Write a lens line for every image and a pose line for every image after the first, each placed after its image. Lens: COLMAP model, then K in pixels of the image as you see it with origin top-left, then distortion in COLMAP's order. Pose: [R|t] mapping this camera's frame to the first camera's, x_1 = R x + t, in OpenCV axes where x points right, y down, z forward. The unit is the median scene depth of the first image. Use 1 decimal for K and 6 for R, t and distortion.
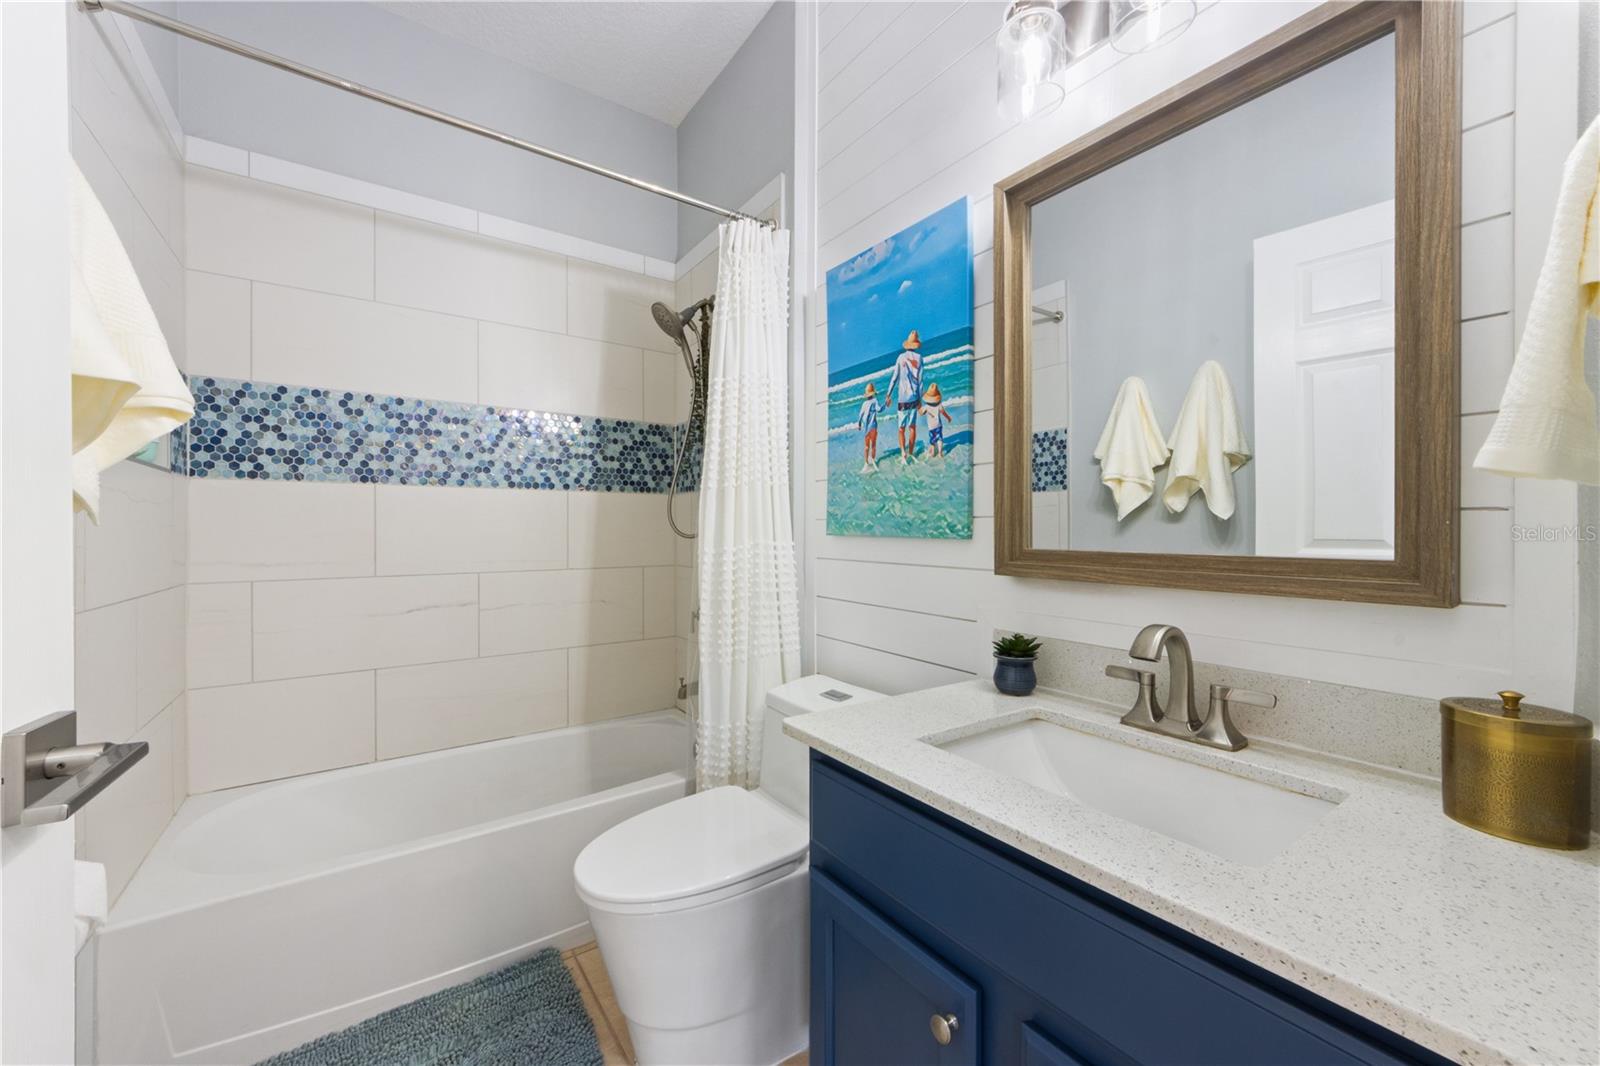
lens RADIAL K [[609.2, 0, 798.7], [0, 609.2, 531.6], [0, 0, 1]] dist [-0.001626, -0.000594]
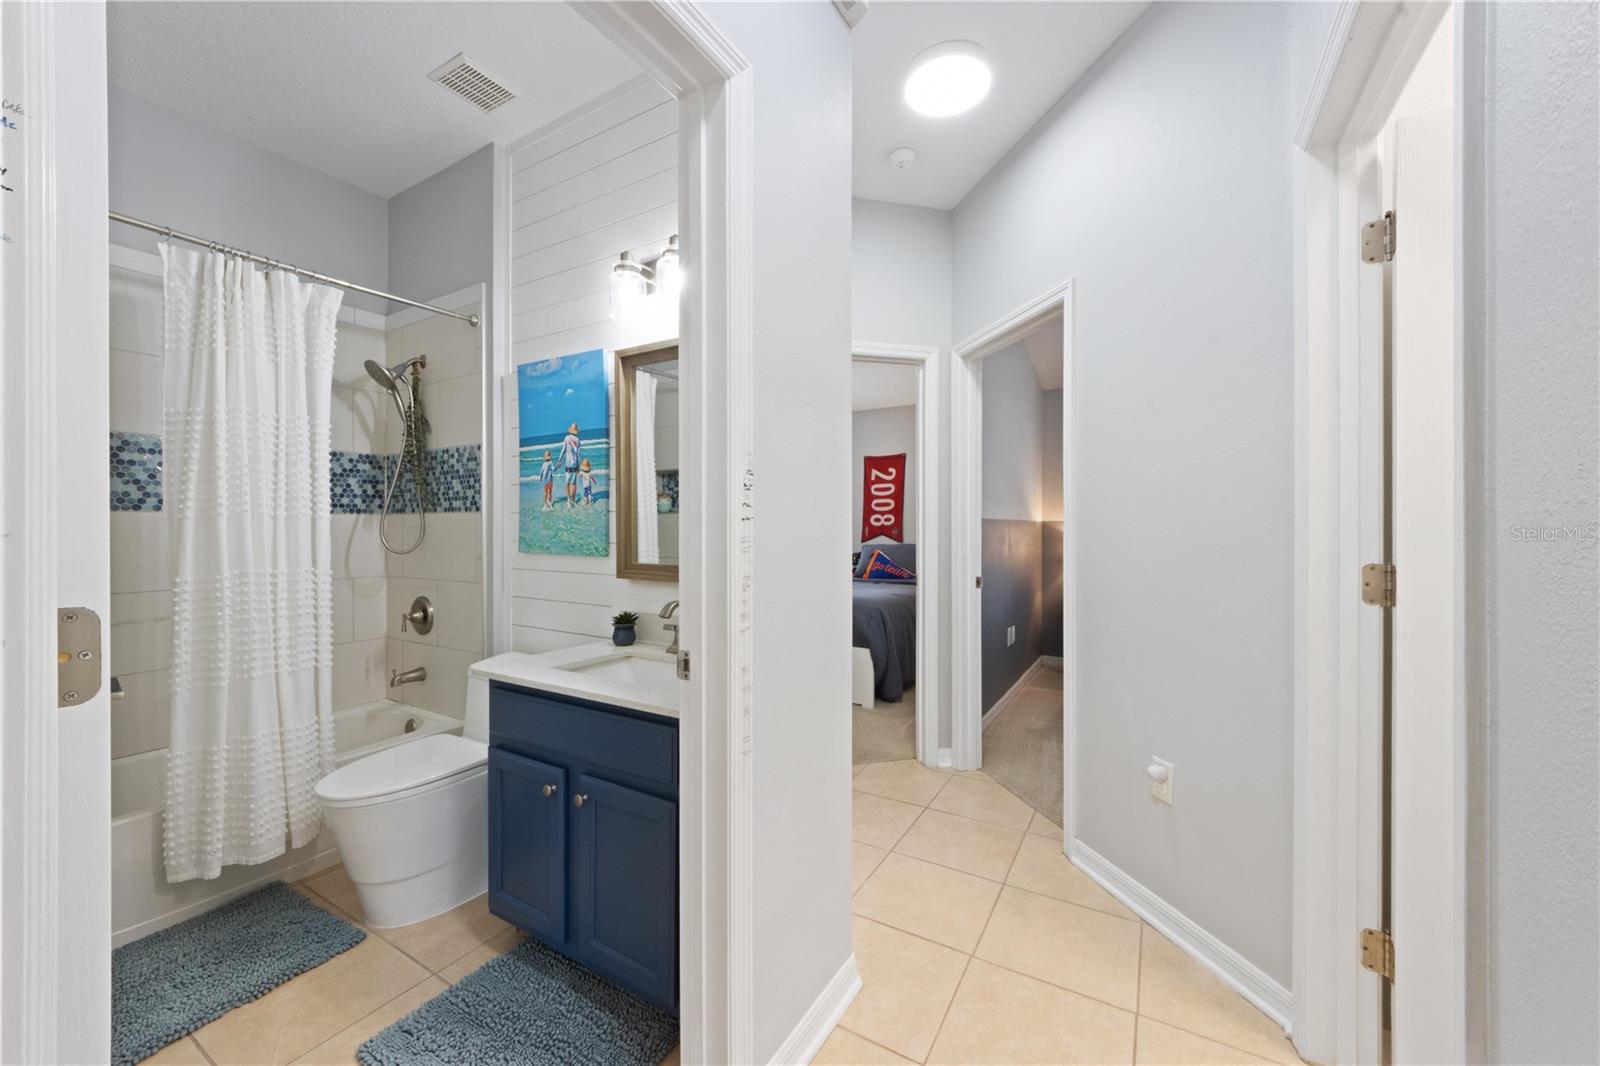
lens RADIAL K [[609.2, 0, 799.8], [0, 609.2, 533.8], [0, 0, 1]] dist [-0.001626, -0.000594]
pose [[0.914899, -0.002794, 0.403674, 0.078463], [0.000784, 0.999986, 0.005144, -0.047835], [-0.403683, -0.004390, 0.914888, -0.590997]]
